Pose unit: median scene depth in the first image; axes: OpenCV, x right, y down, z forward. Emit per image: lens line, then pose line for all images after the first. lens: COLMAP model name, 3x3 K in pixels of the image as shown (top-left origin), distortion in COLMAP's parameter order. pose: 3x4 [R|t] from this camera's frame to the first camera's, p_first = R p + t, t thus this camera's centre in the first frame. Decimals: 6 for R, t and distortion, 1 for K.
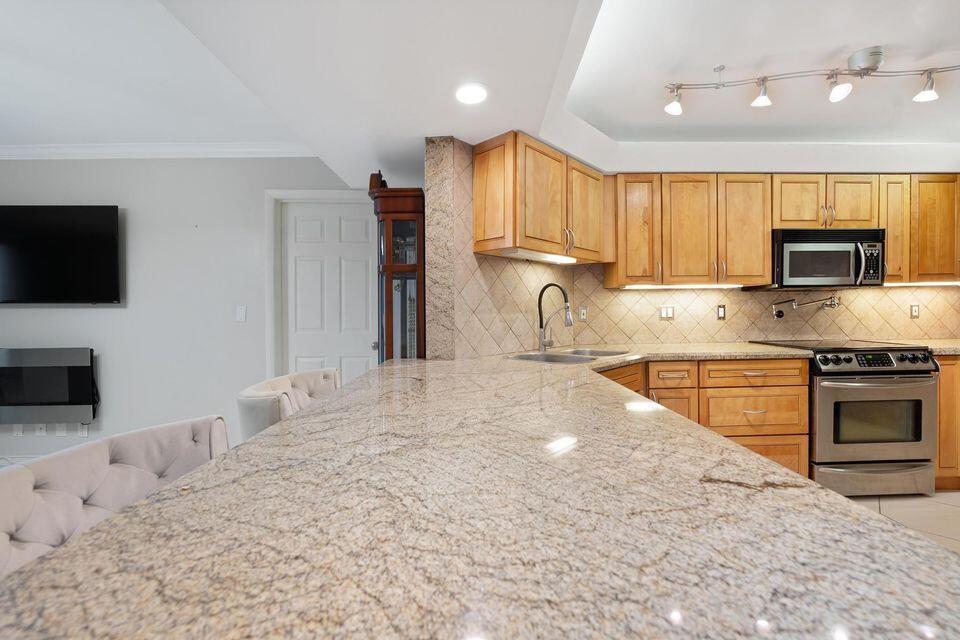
lens RADIAL K [[413.4, 0, 480.5], [0, 413.4, 315.0], [0, 0, 1]] dist [-0.013642, 0.002830]
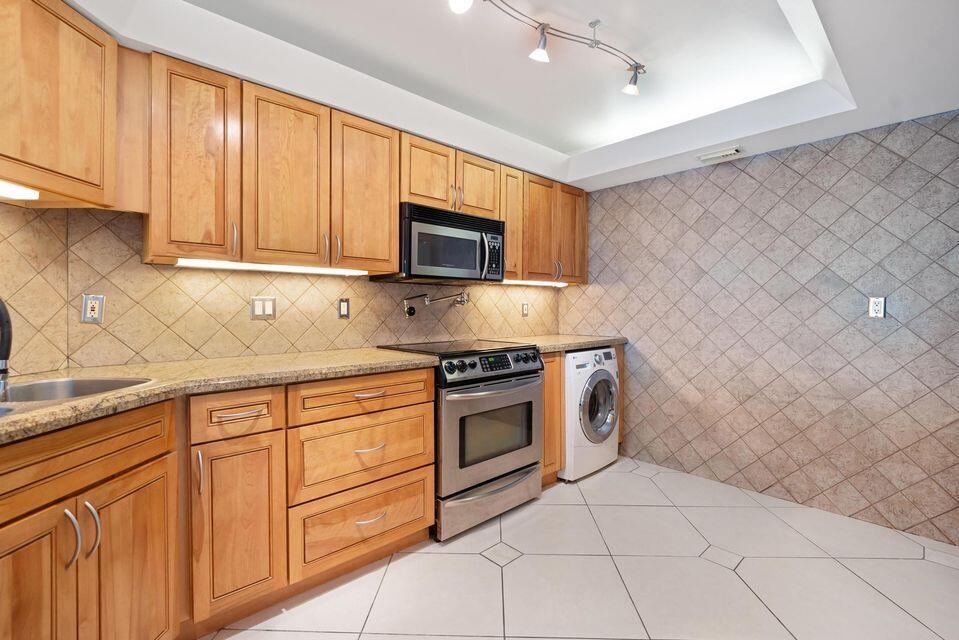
lens RADIAL K [[434.3, 0, 484.8], [0, 434.3, 311.6], [0, 0, 1]] dist [-0.002868, 0.000145]
pose [[0.741663, 0.006623, 0.670740, 0.279964], [-0.000778, 0.999959, -0.009014, 0.006857], [-0.670772, 0.006163, 0.741638, 0.283788]]
